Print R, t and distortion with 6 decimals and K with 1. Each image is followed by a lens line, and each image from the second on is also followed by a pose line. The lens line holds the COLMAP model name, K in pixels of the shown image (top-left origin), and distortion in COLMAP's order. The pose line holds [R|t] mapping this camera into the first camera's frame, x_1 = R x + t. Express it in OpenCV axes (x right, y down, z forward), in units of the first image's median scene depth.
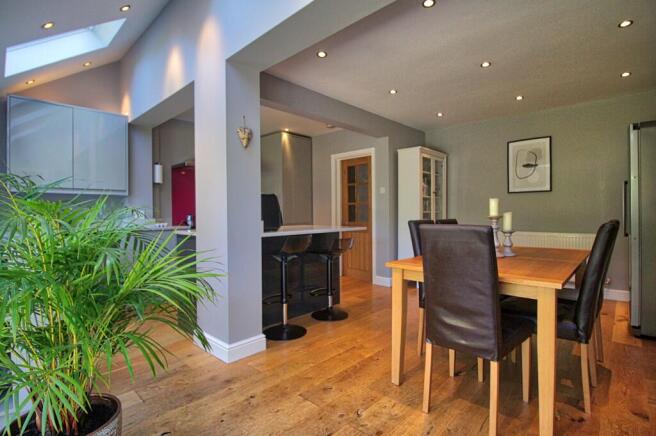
lens RADIAL K [[315.9, 0, 328.0], [0, 315.9, 218.0], [0, 0, 1]] dist [-0.033328, -0.000942]
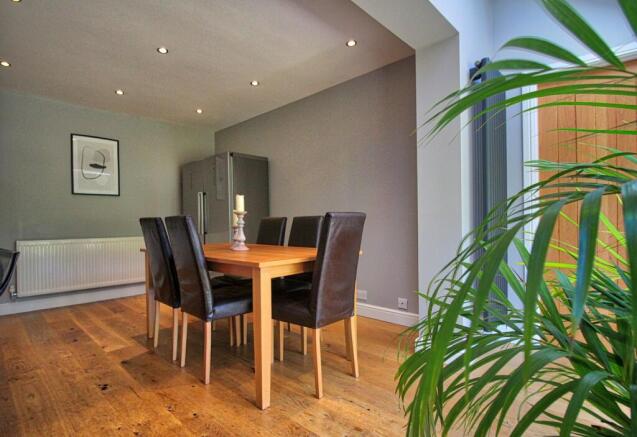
lens RADIAL K [[325.2, 0, 287.0], [0, 325.2, 225.8], [0, 0, 1]] dist [-0.000486, 0.000025]
pose [[0.053035, -0.007515, 0.998564, -0.294496], [0.024267, 0.999686, 0.006235, 0.016477], [-0.998298, 0.023901, 0.053201, 0.398743]]
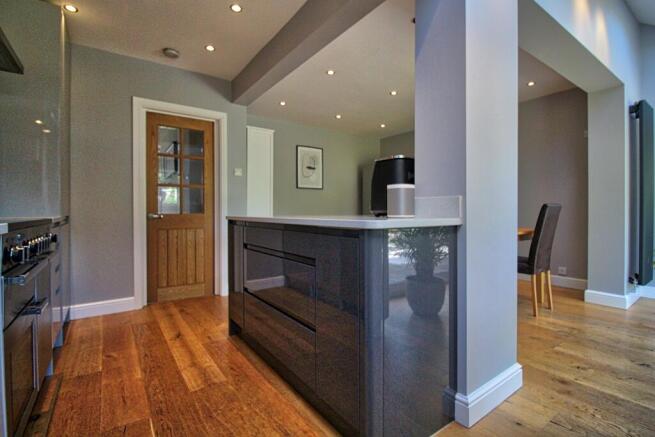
lens RADIAL K [[310.7, 0, 327.5], [0, 310.7, 218.5], [0, 0, 1]] dist [-0.023062, -0.000540]
pose [[0.194437, -0.017665, 0.980756, -0.607390], [0.007584, 0.999835, 0.016505, 0.019571], [-0.980886, 0.004229, 0.194539, 0.699538]]
